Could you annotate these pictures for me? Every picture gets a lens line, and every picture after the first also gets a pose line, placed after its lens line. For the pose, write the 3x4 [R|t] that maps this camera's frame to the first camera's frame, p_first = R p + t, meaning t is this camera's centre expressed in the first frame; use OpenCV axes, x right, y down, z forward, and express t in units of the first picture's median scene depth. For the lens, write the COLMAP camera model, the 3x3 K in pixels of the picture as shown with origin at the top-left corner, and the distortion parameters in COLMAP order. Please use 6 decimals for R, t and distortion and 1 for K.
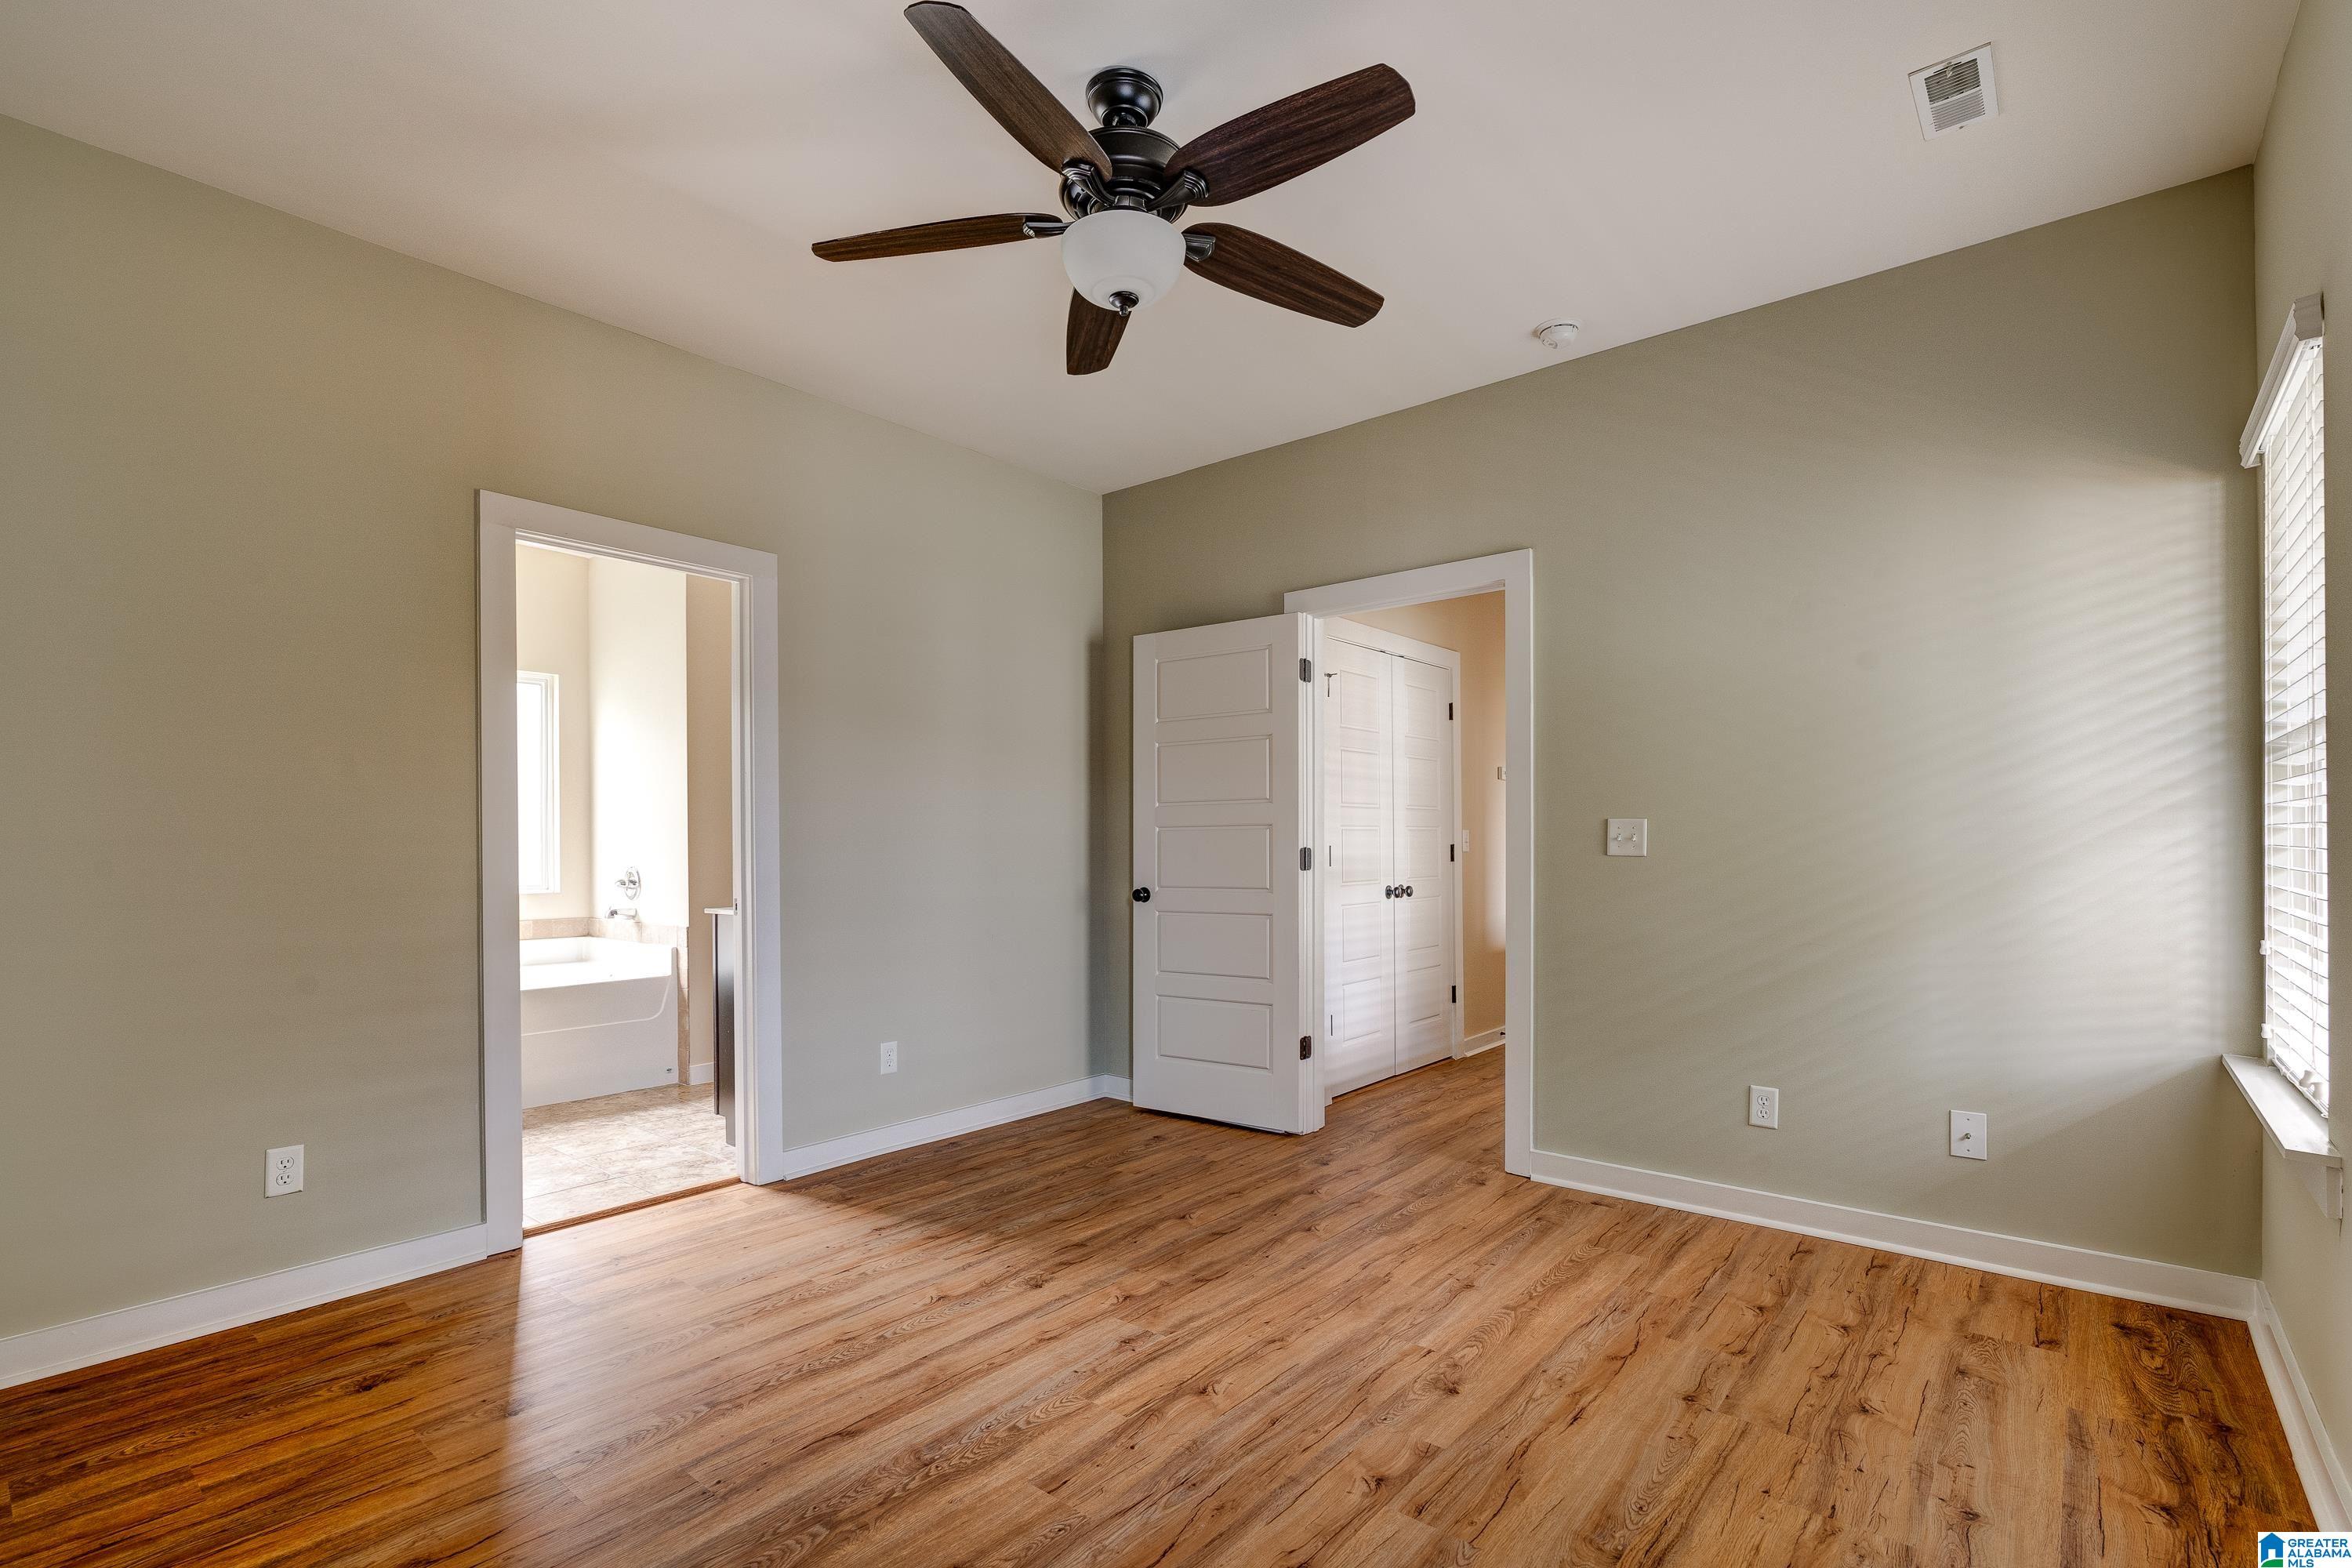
lens RADIAL K [[1078.8, 0, 1178.6], [0, 1078.8, 800.4], [0, 0, 1]] dist [-0.002842, 0.000052]
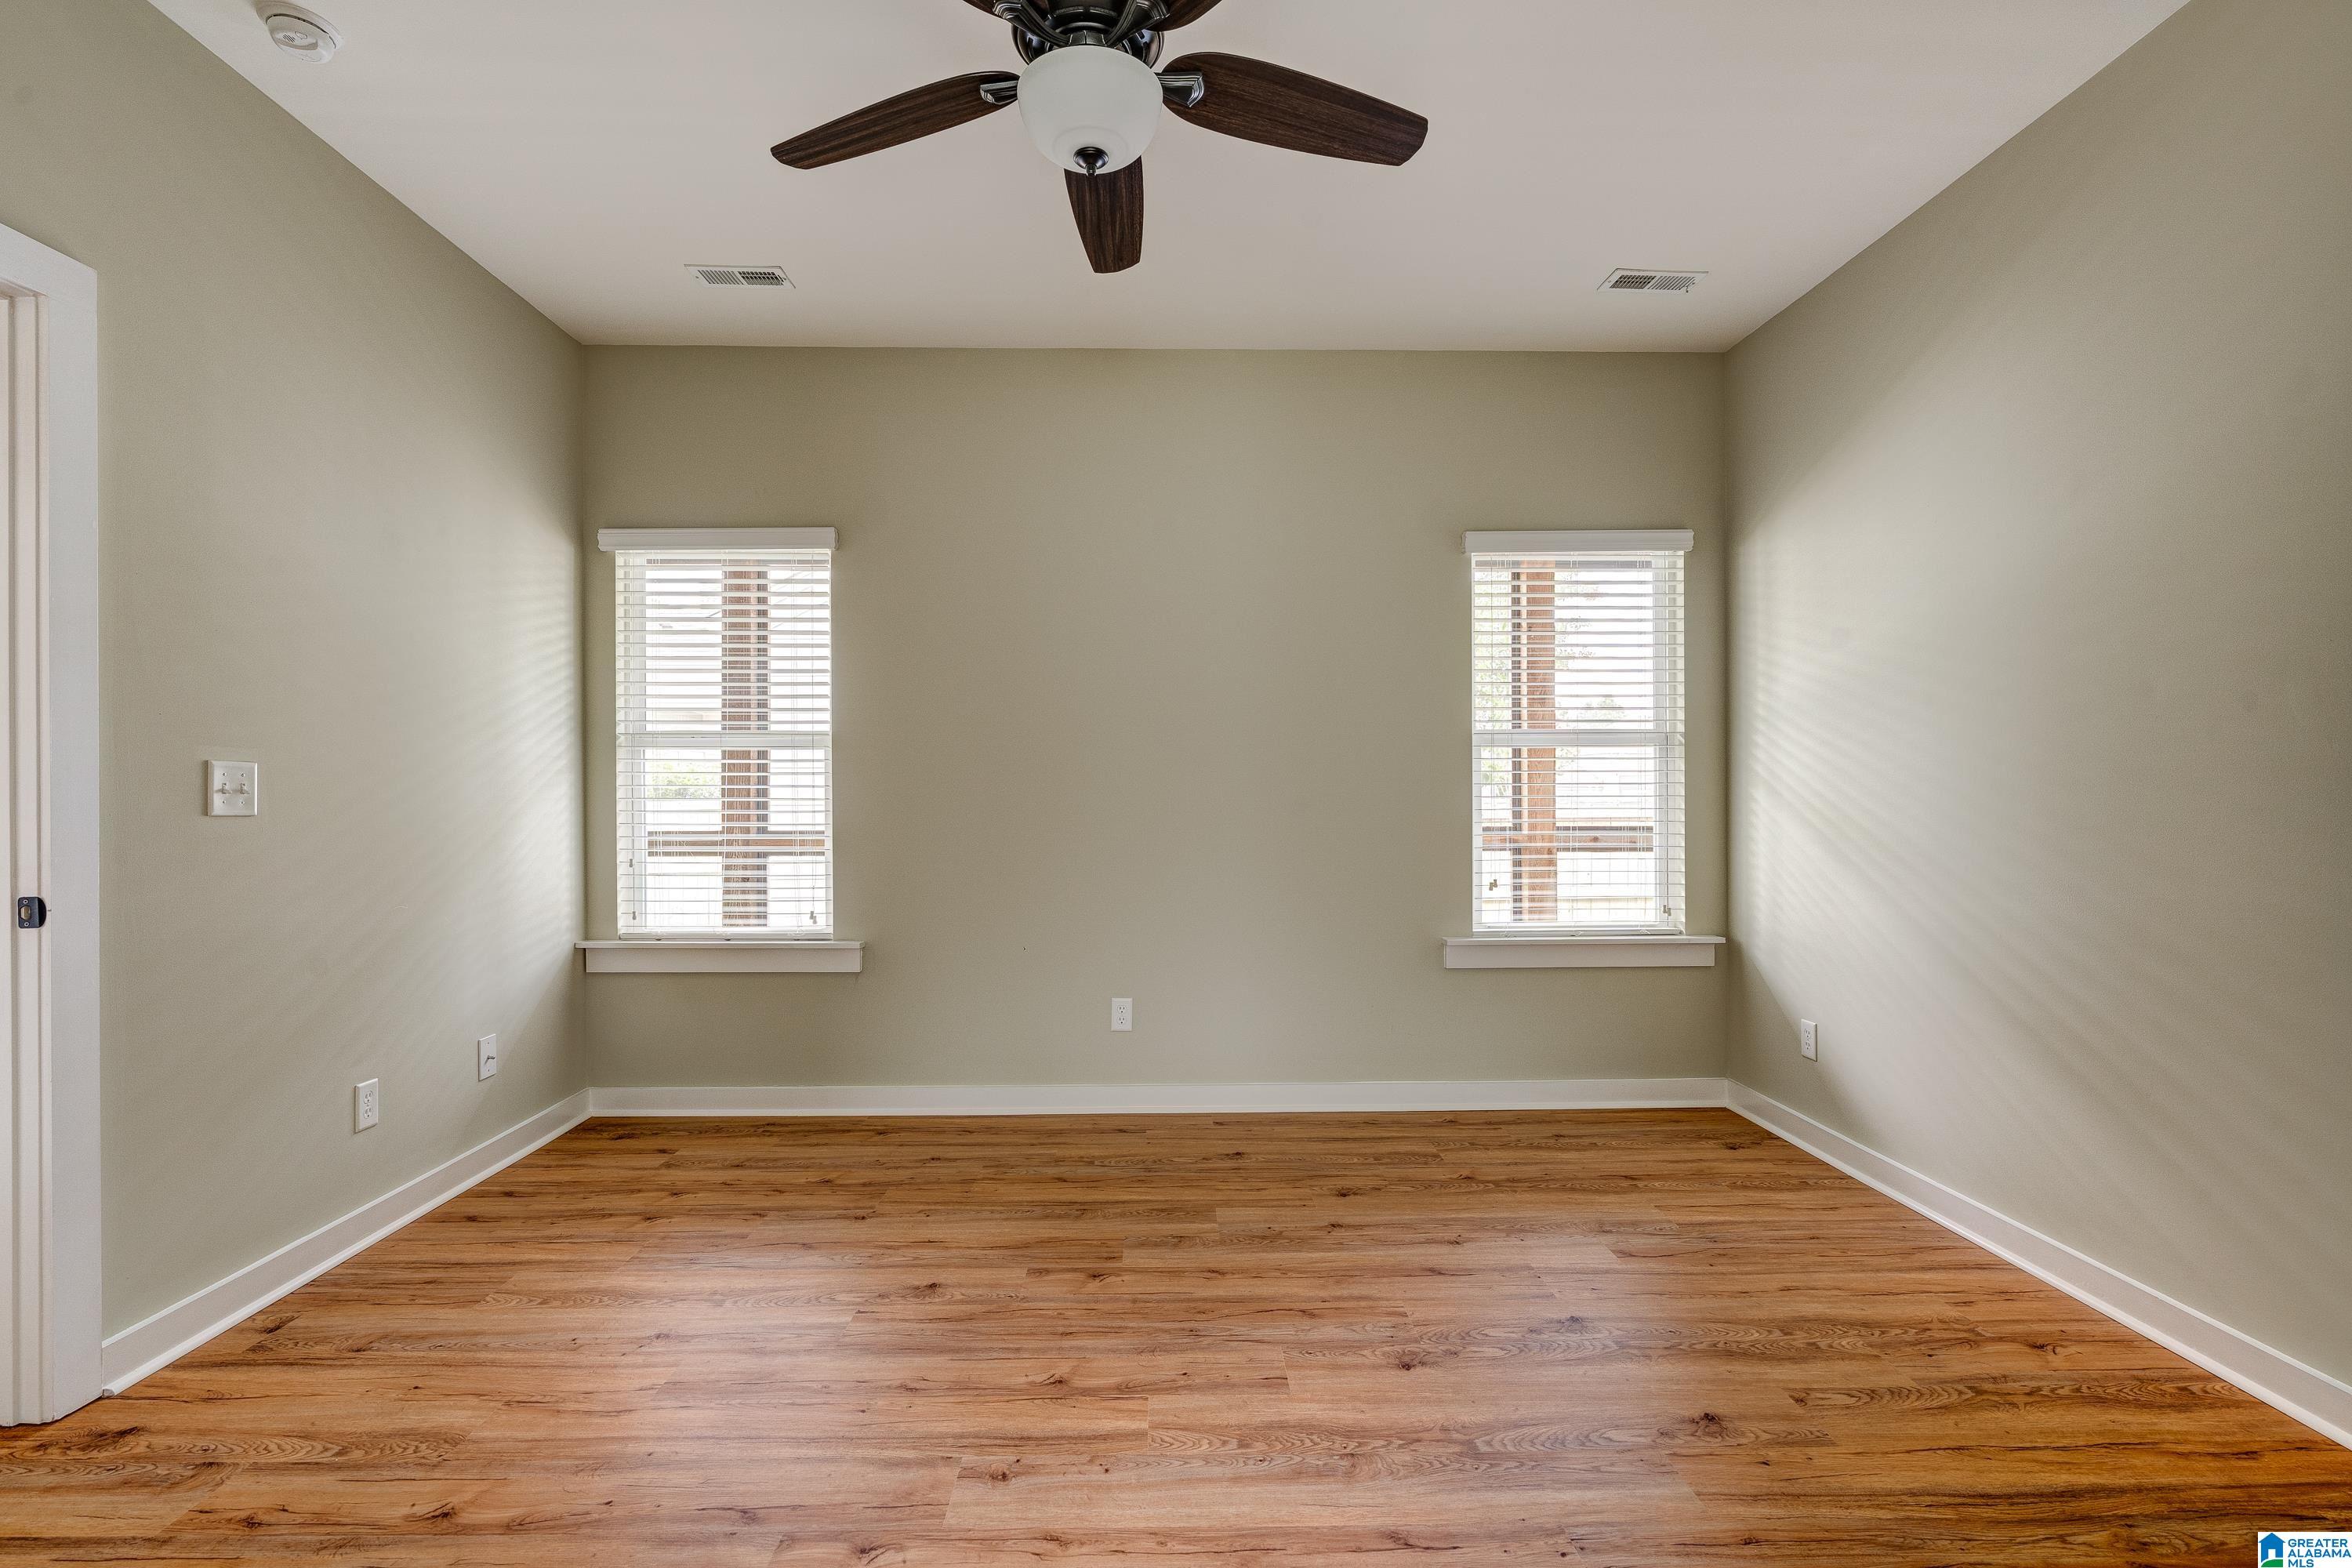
lens RADIAL K [[1070.2, 0, 1167.3], [0, 1070.2, 790.4], [0, 0, 1]] dist [-0.003822, -0.000642]
pose [[-0.658107, 0.009124, 0.752869, -0.724459], [-0.025281, 0.999095, -0.034207, 0.066815], [-0.752500, -0.041545, -0.657281, 1.528005]]
